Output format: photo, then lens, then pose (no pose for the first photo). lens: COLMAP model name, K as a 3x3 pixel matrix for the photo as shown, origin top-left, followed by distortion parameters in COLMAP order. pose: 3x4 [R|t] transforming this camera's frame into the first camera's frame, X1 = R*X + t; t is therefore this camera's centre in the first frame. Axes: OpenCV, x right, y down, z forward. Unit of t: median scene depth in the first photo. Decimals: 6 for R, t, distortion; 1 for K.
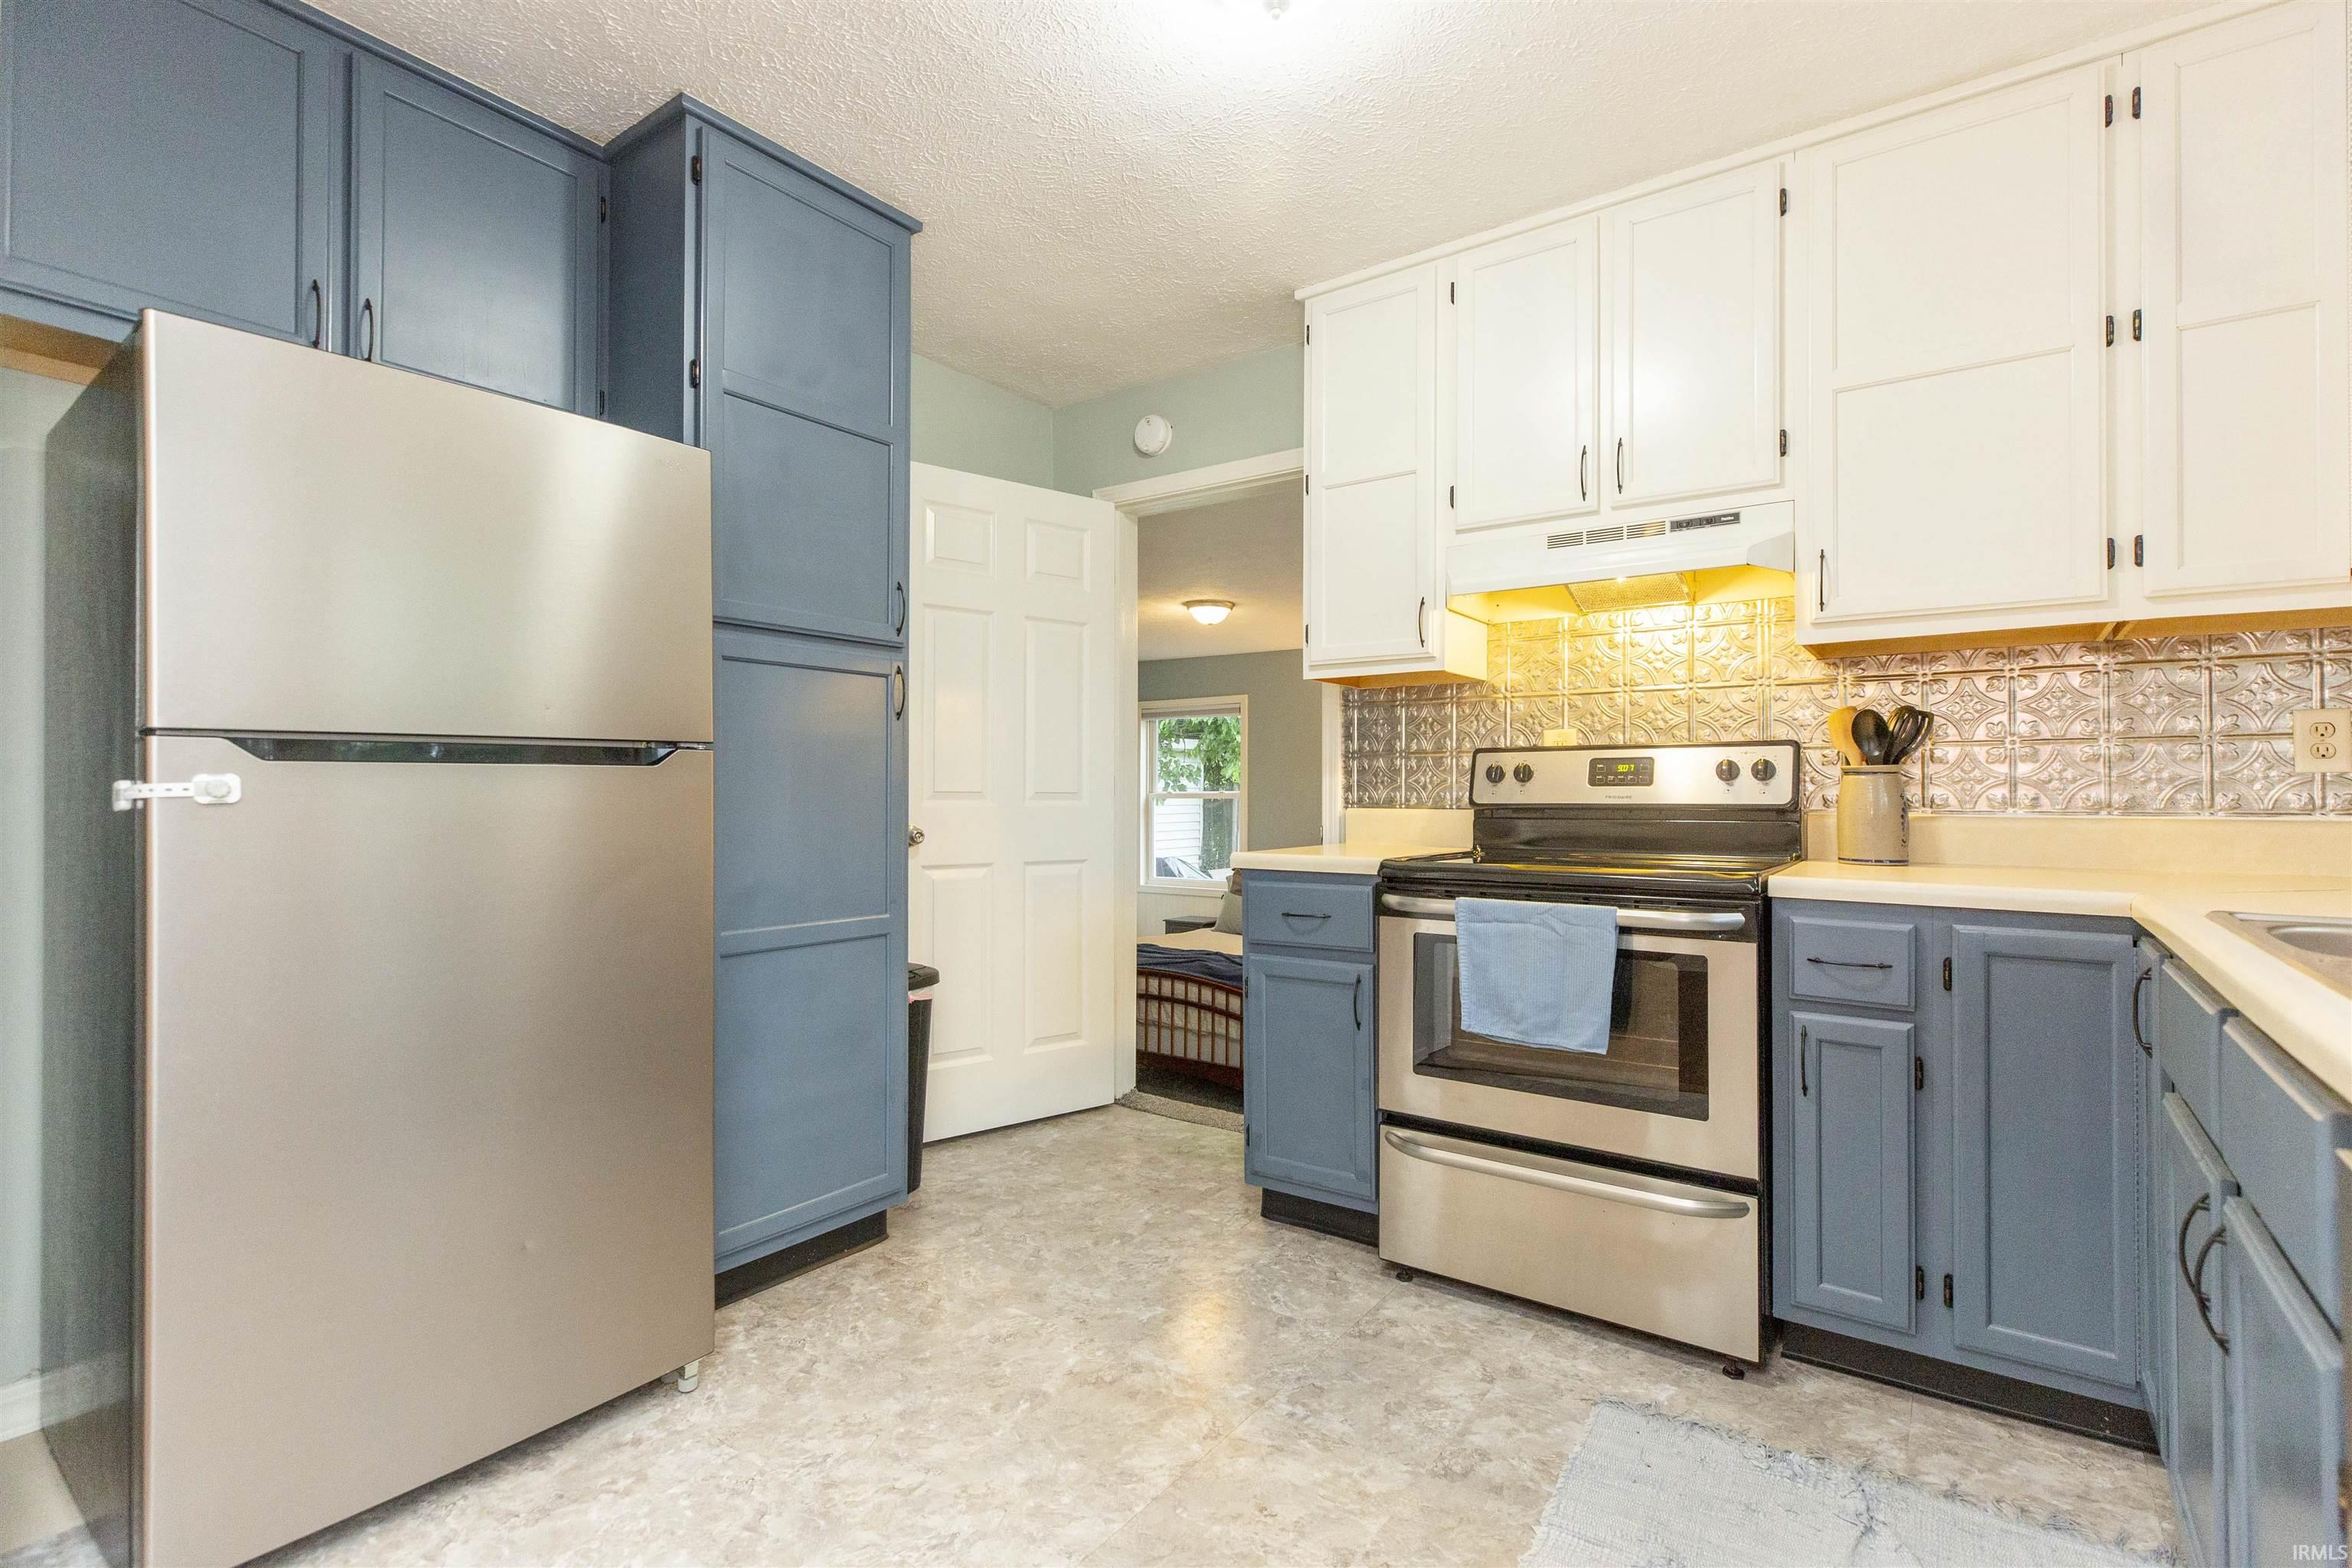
lens RADIAL K [[1074.7, 0, 1176.0], [0, 1074.7, 784.0], [0, 0, 1]] dist [0.000199, -0.000105]
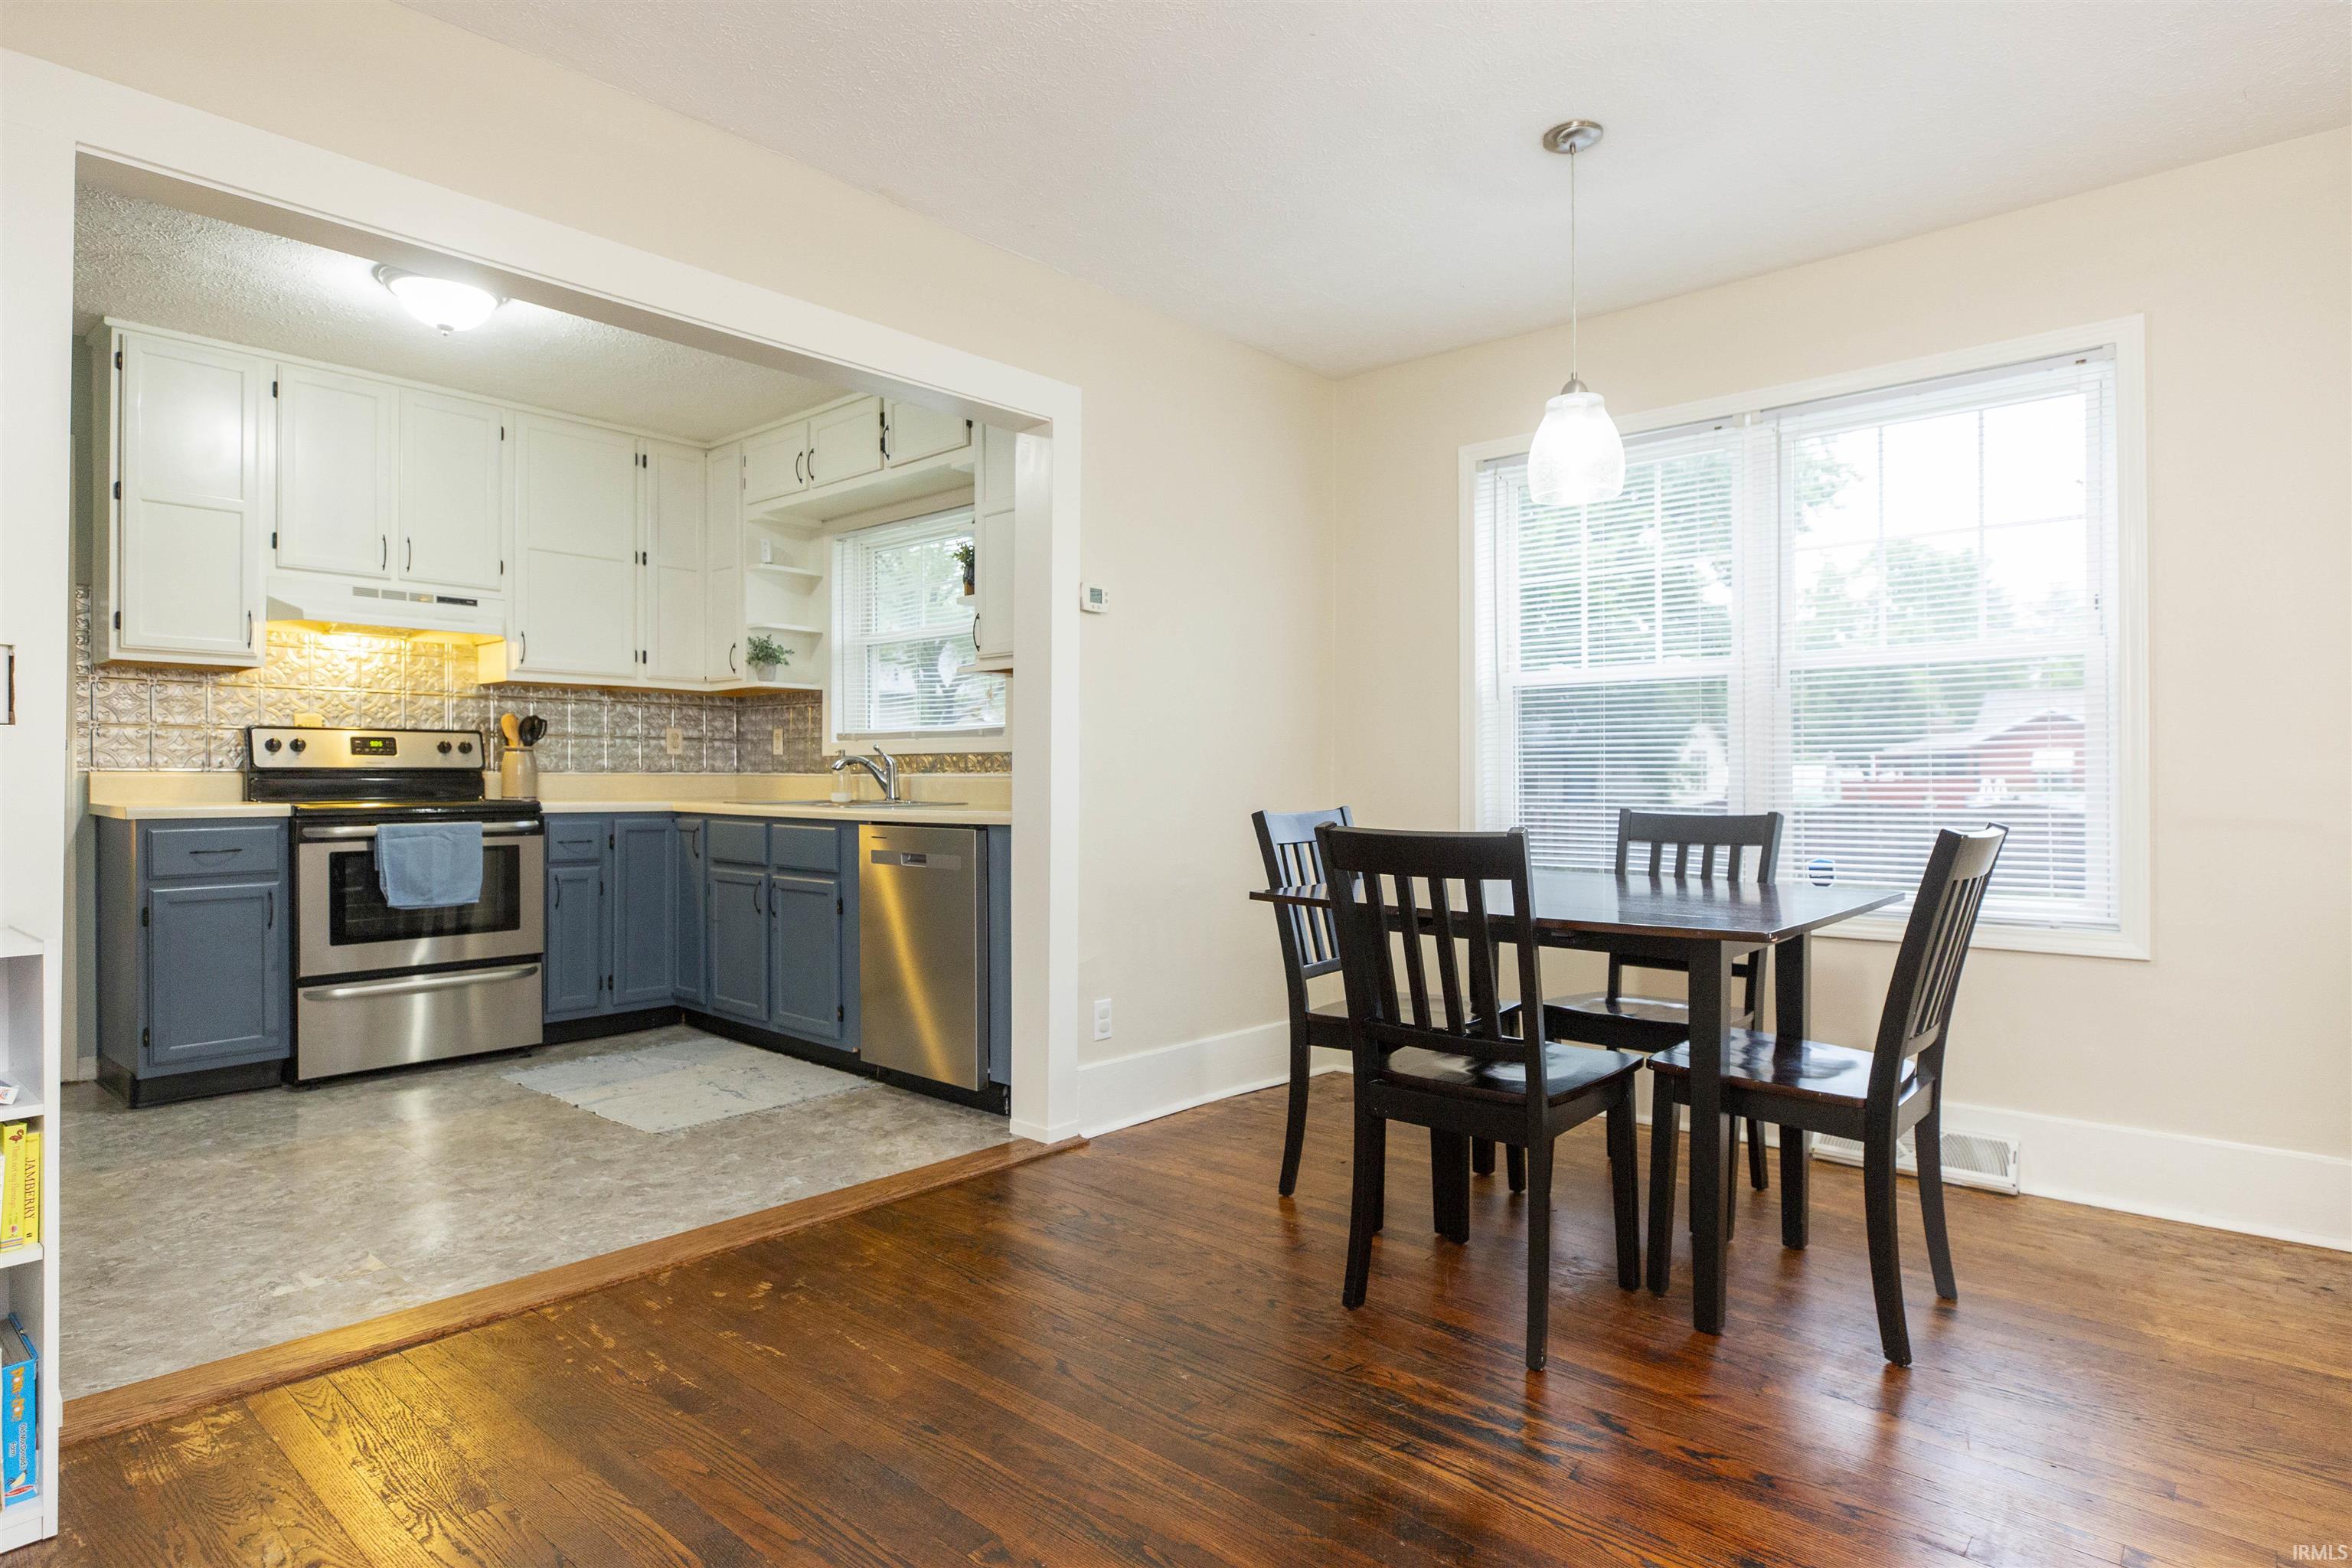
lens RADIAL K [[1257.2, 0, 1176.0], [0, 1257.2, 784.0], [0, 0, 1]] dist [-0.000574, -0.000163]
pose [[0.102989, -0.007639, 0.994653, -1.394398], [-0.009961, 0.999912, 0.008710, 0.017348], [-0.994633, -0.010805, 0.102904, -0.345448]]
